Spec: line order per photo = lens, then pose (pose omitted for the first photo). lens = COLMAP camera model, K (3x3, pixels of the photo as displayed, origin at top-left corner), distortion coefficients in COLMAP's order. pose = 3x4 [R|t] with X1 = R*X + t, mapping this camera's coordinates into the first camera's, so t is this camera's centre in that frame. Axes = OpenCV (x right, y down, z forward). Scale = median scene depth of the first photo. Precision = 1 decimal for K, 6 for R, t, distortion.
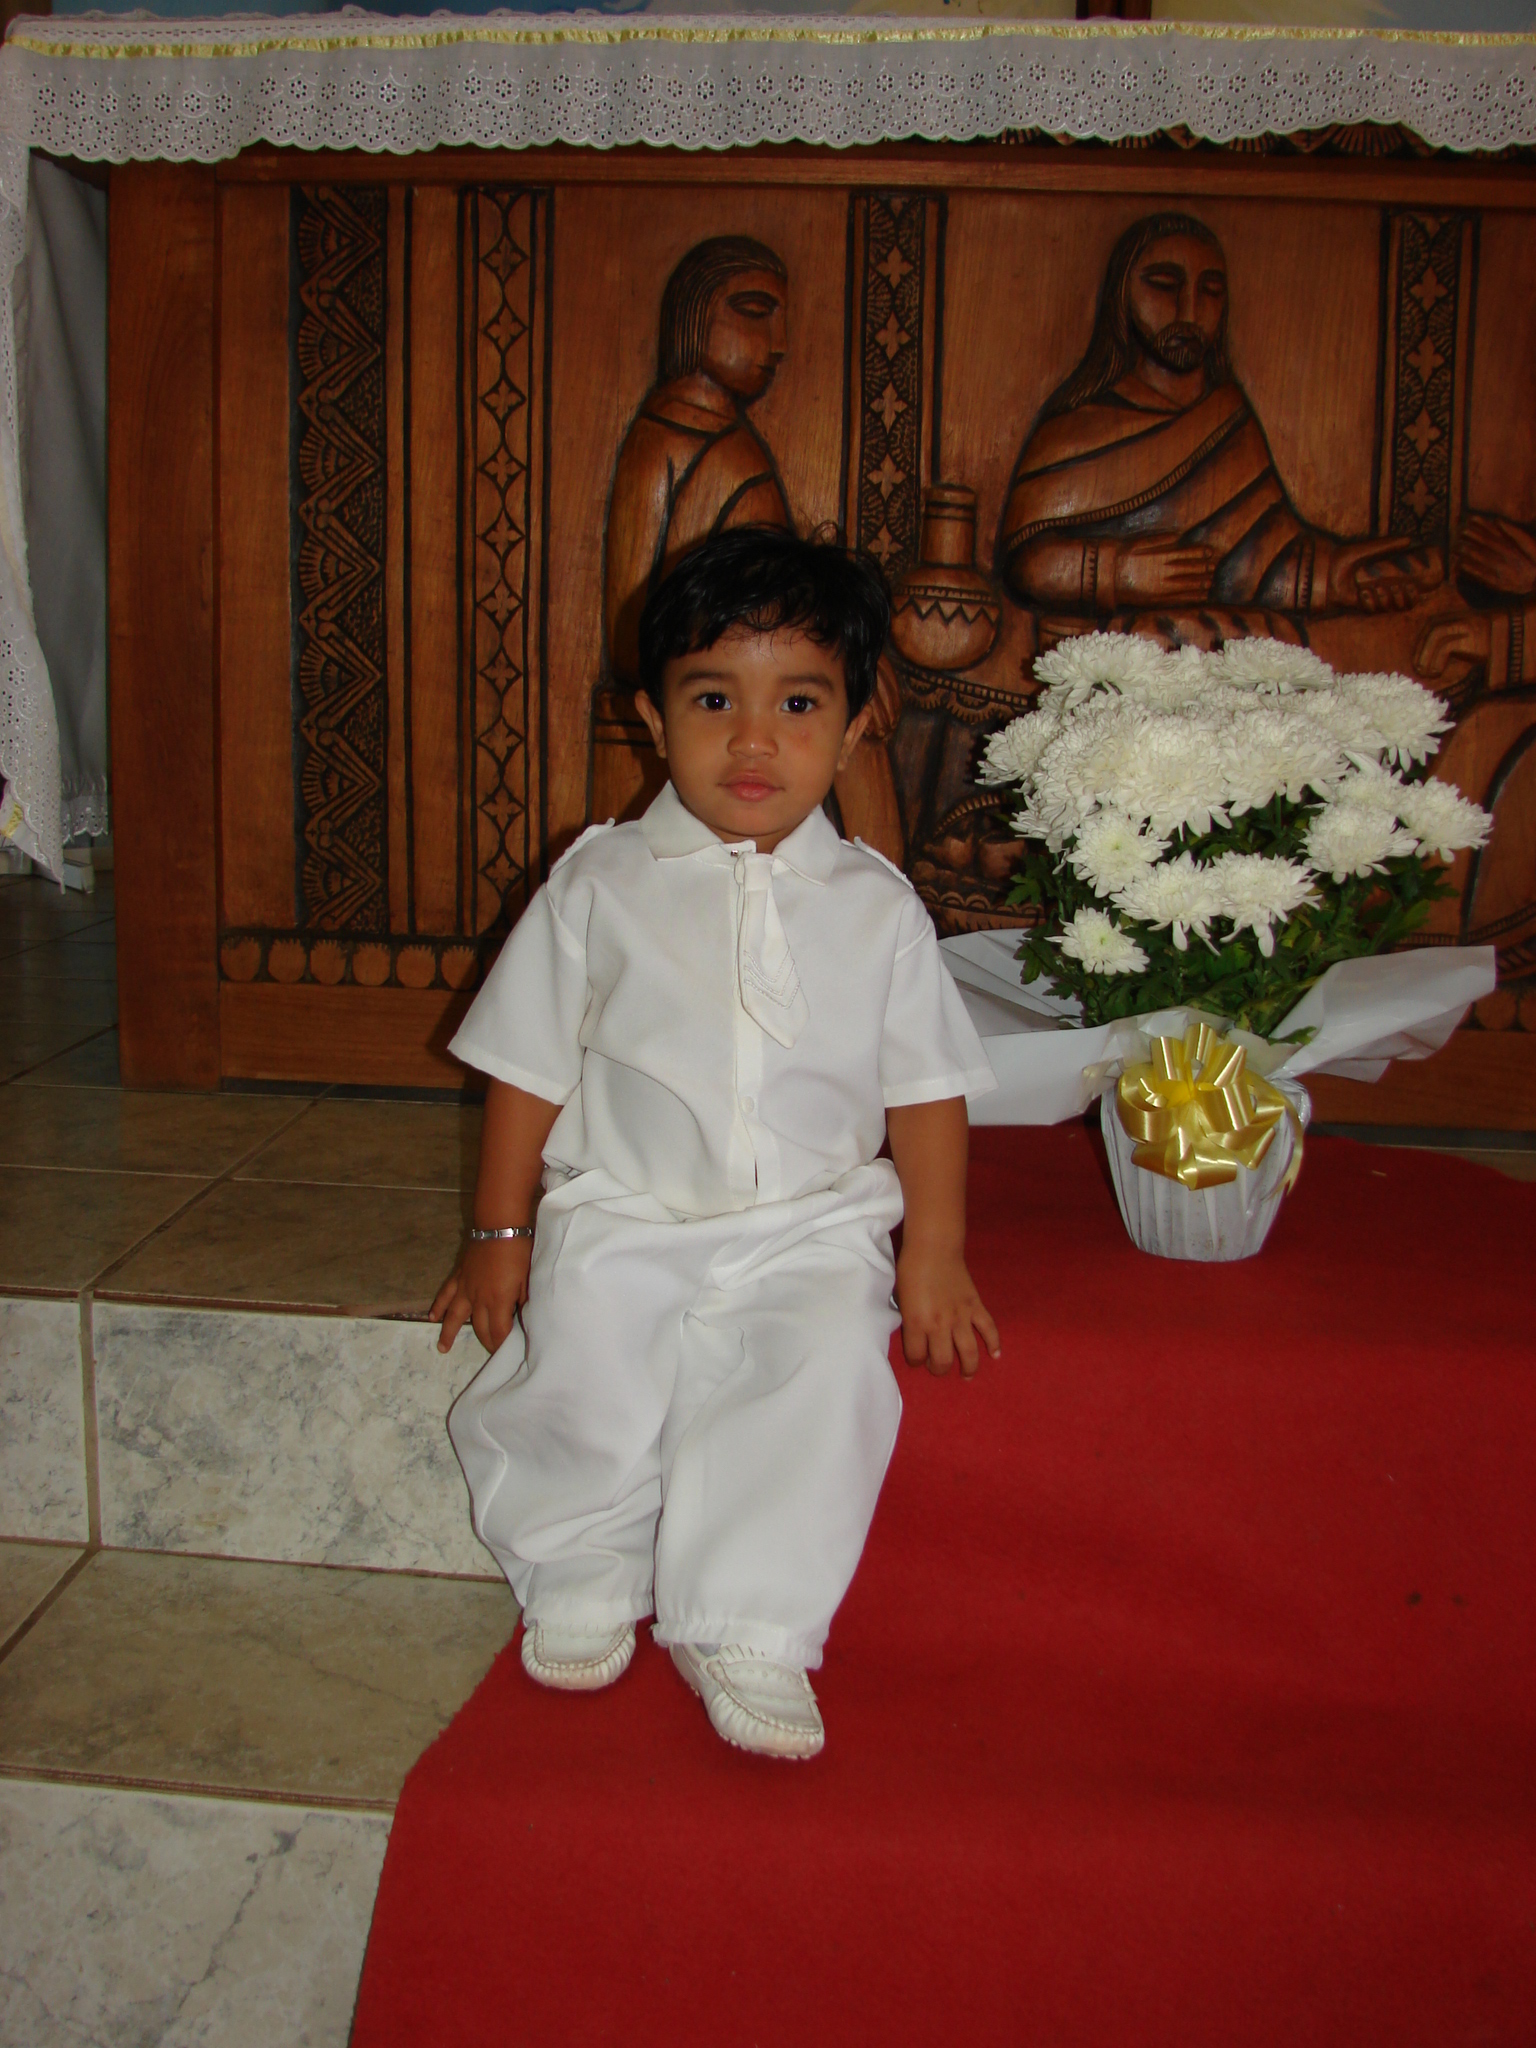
lens RADIAL K [[2303.4, 0, 767.8], [0, 2303.4, 1029.5], [0, 0, 1]] dist [-0.116944, 0.000000]
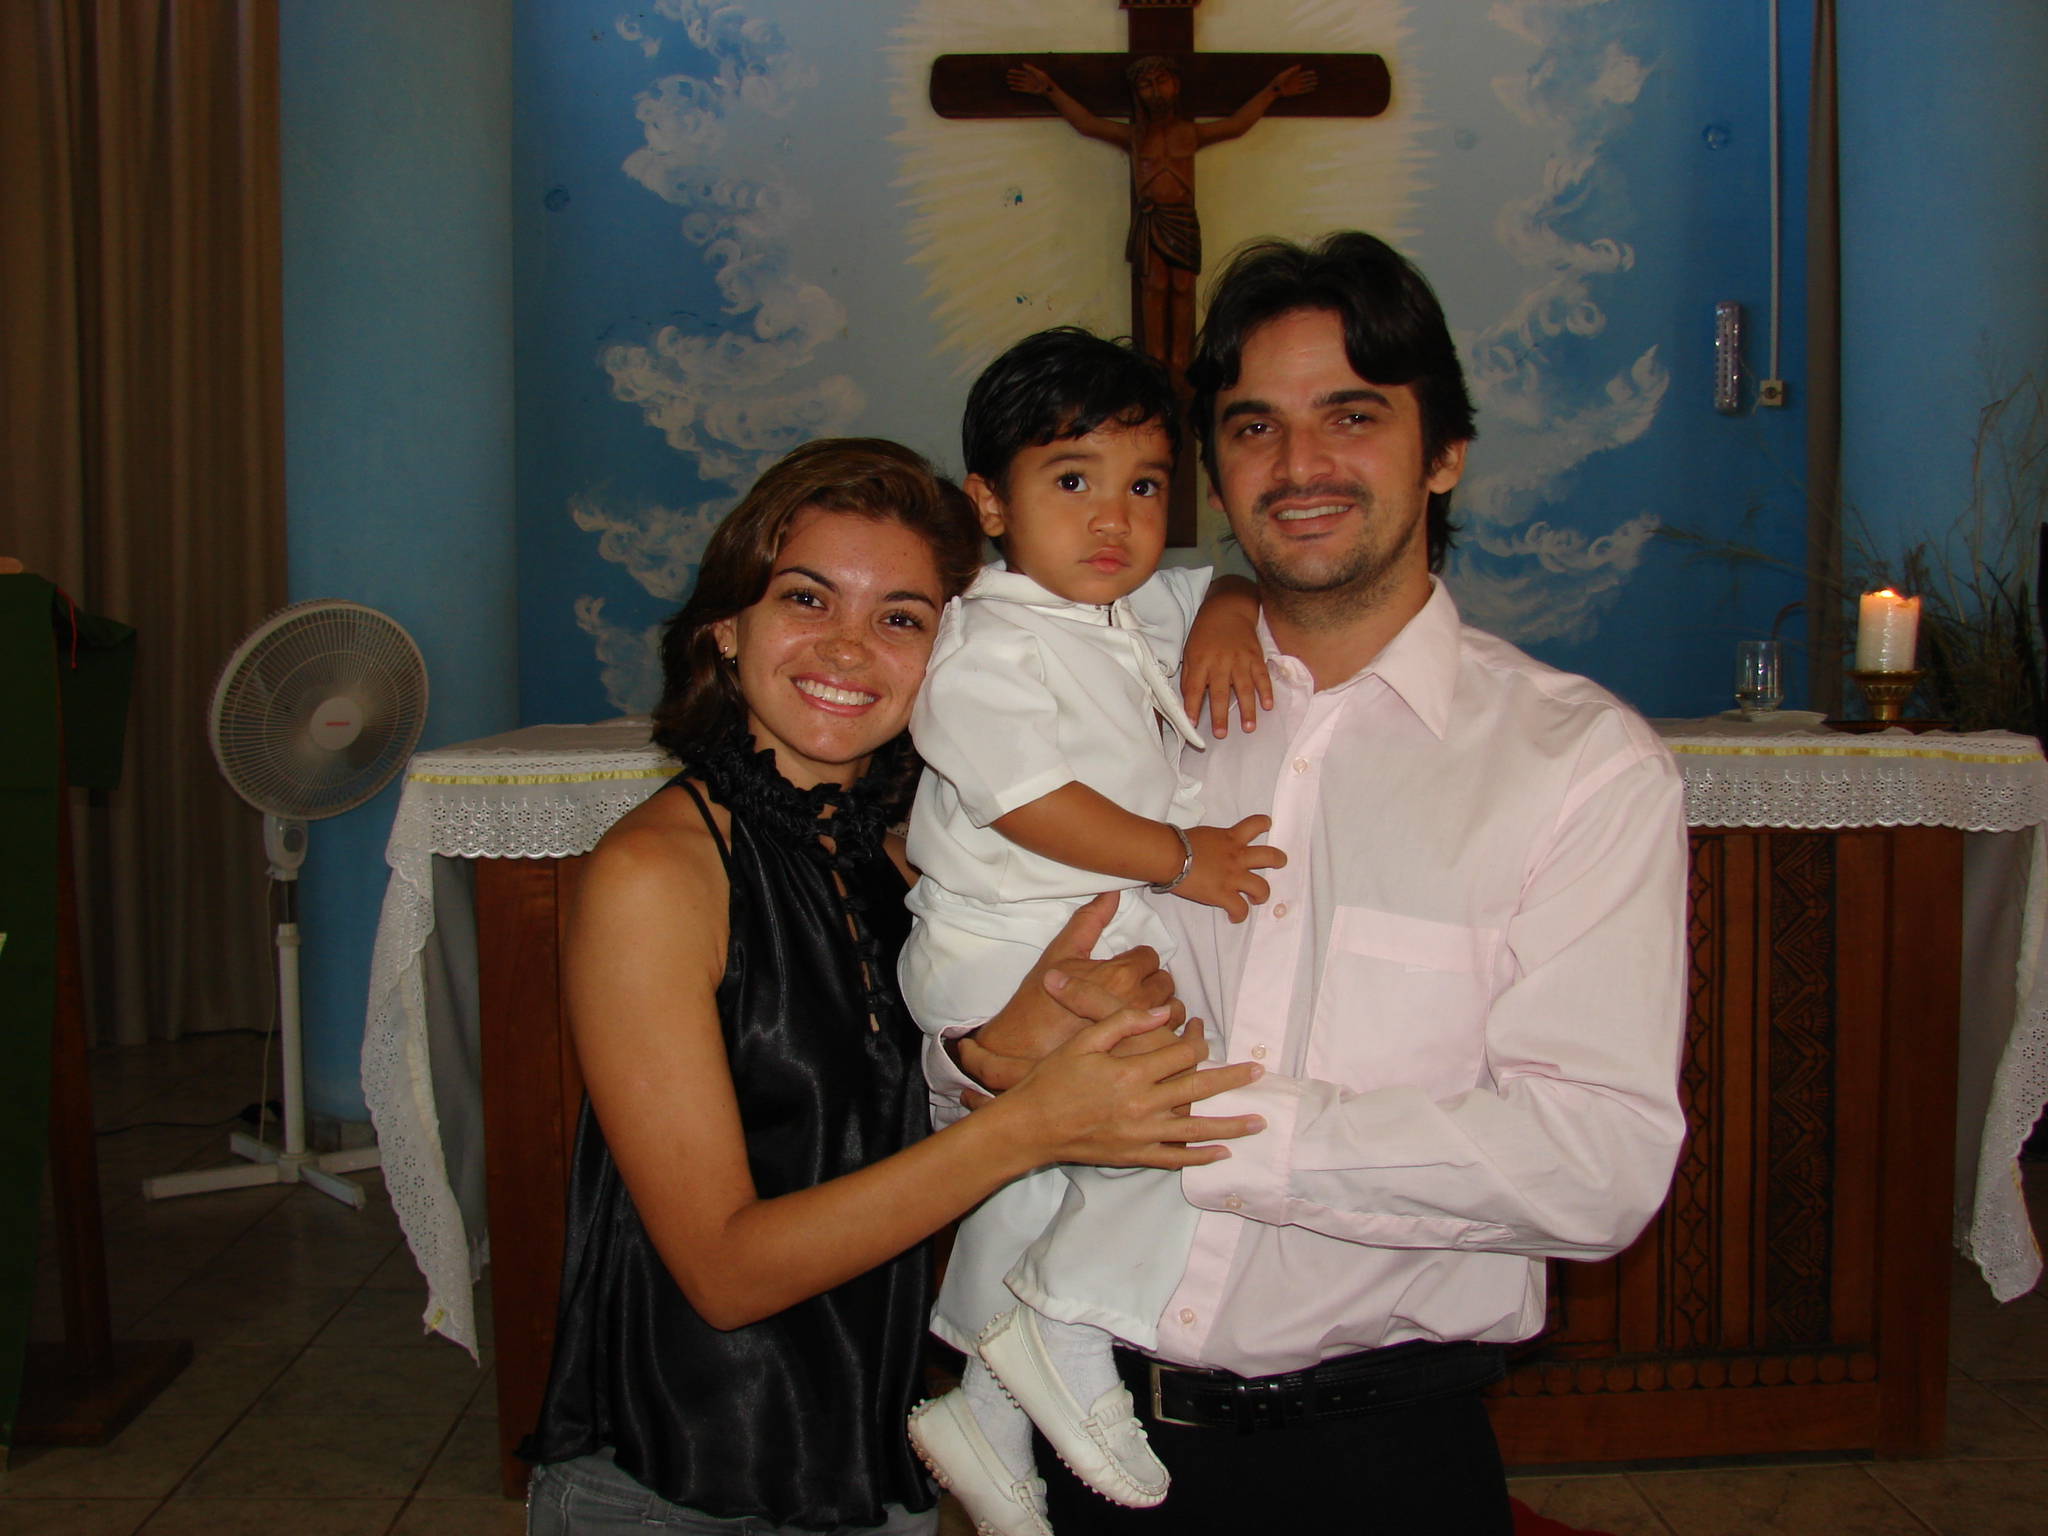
lens RADIAL K [[2303.4, 0, 1027.4], [0, 2303.4, 770.0], [0, 0, 1]] dist [-0.116944, 0.000000]
pose [[0.992100, -0.042214, 0.118130, -0.118200], [0.052429, 0.995023, -0.084739, -0.283611], [-0.113965, 0.090263, 0.989376, -0.414370]]
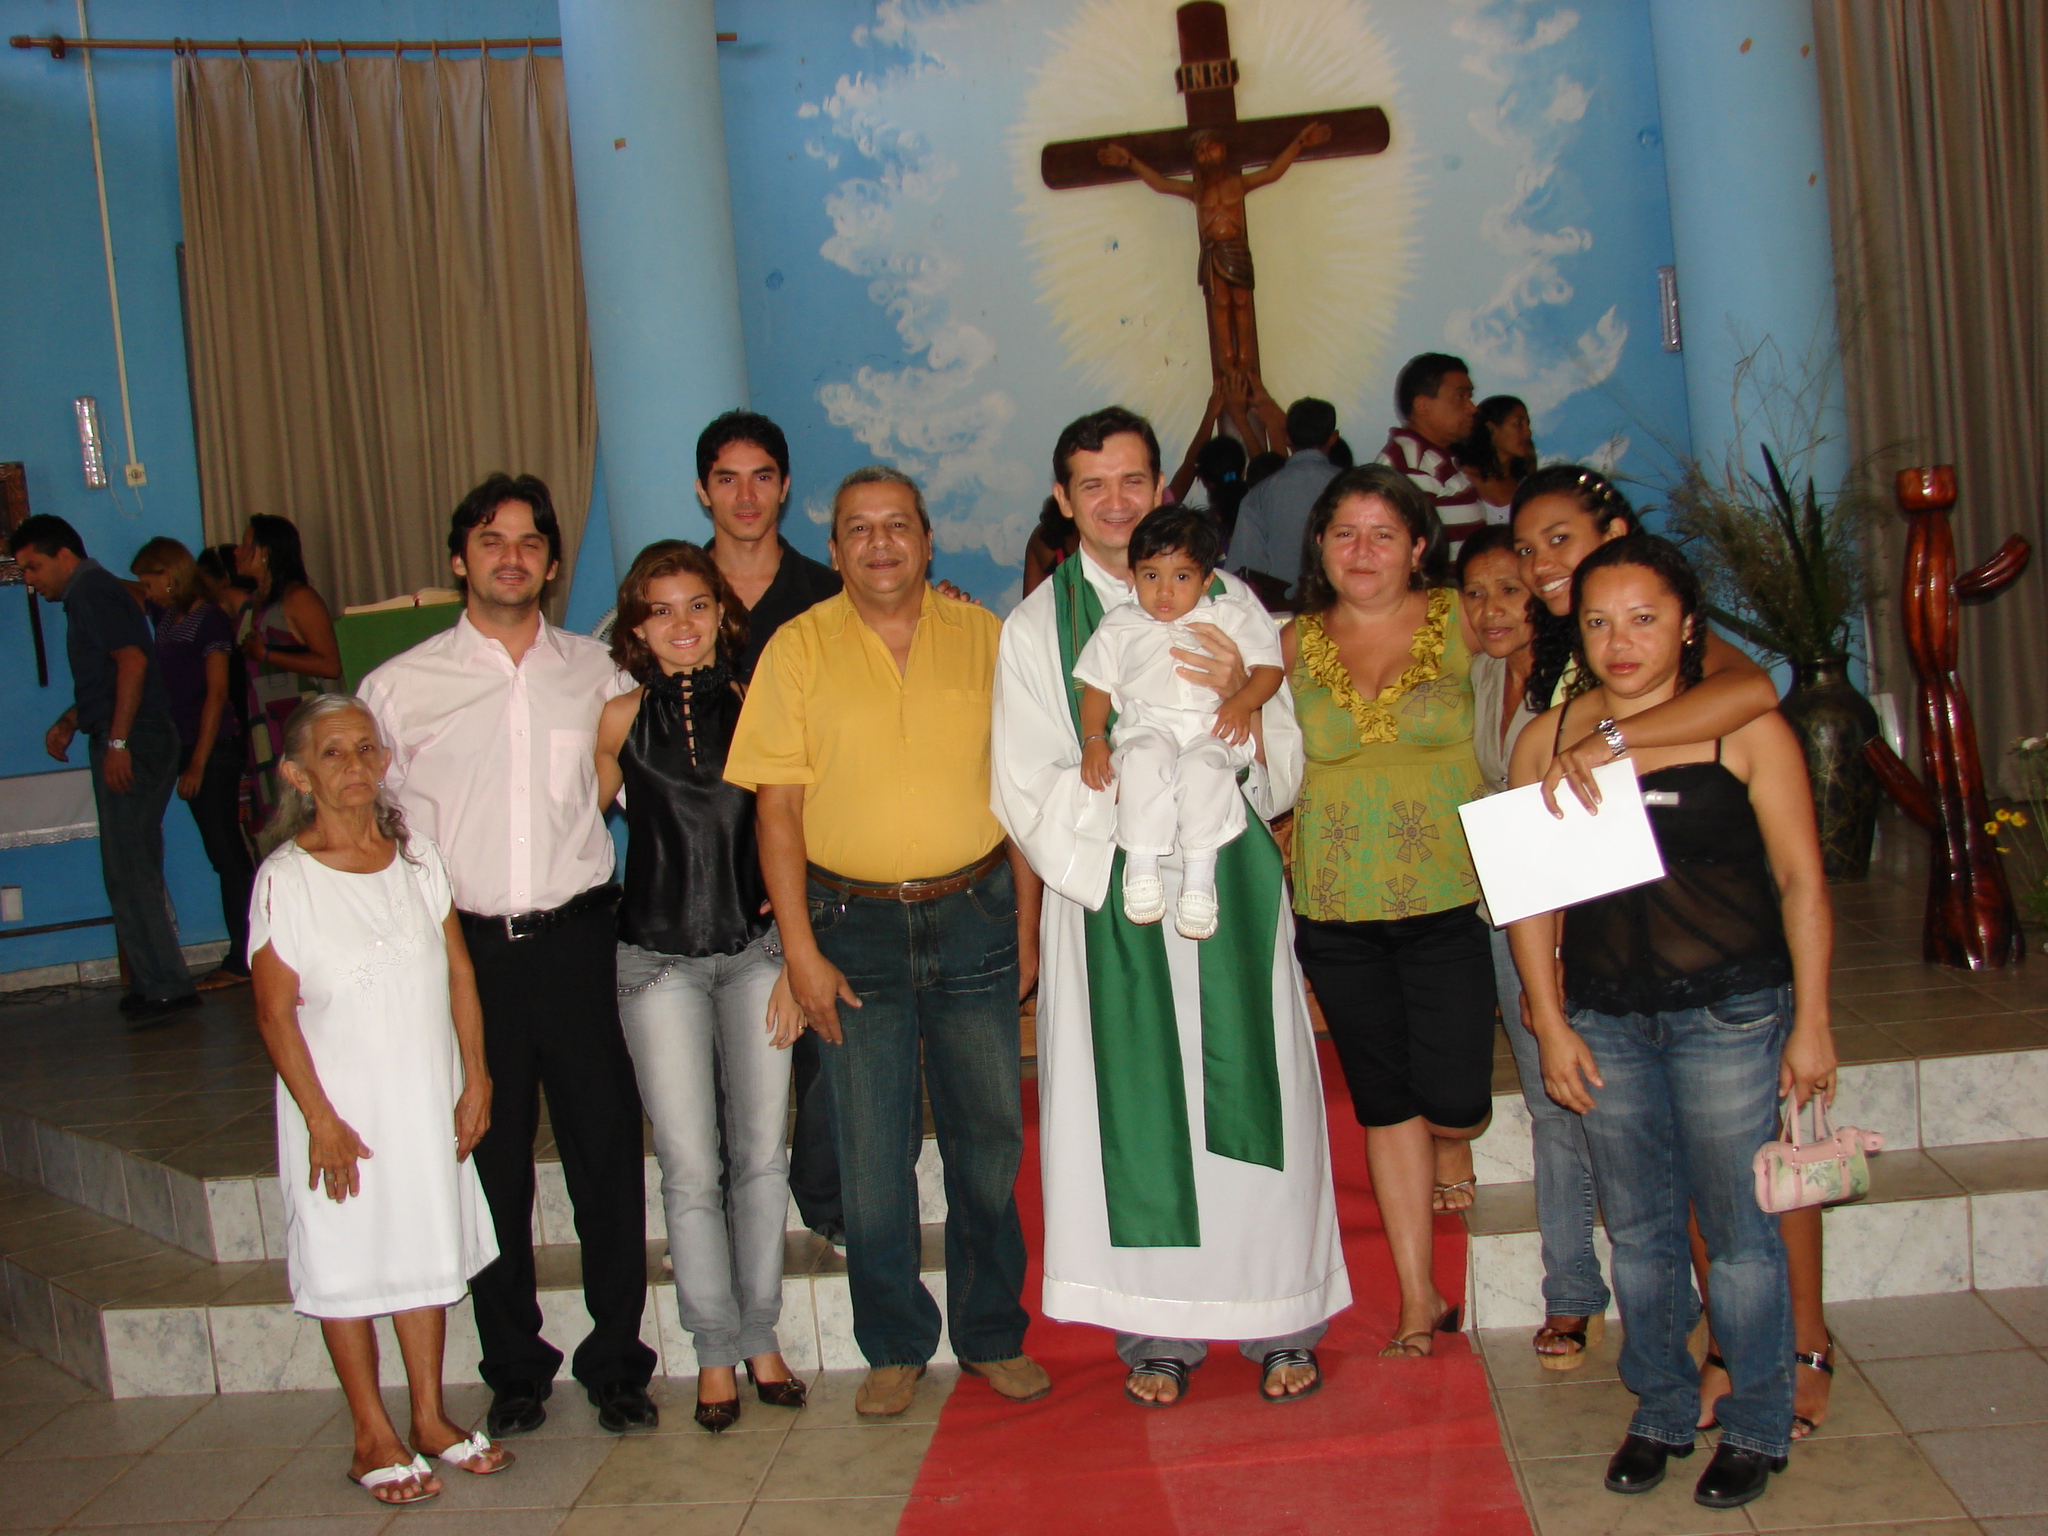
lens RADIAL K [[2303.4, 0, 1009.3], [0, 2303.4, 789.1], [0, 0, 1]] dist [-0.116944, 0.000000]
pose [[0.992200, -0.124161, -0.011059, 0.016105], [0.123216, 0.990330, -0.063749, -0.089708], [0.018868, 0.061889, 0.997905, -1.582338]]
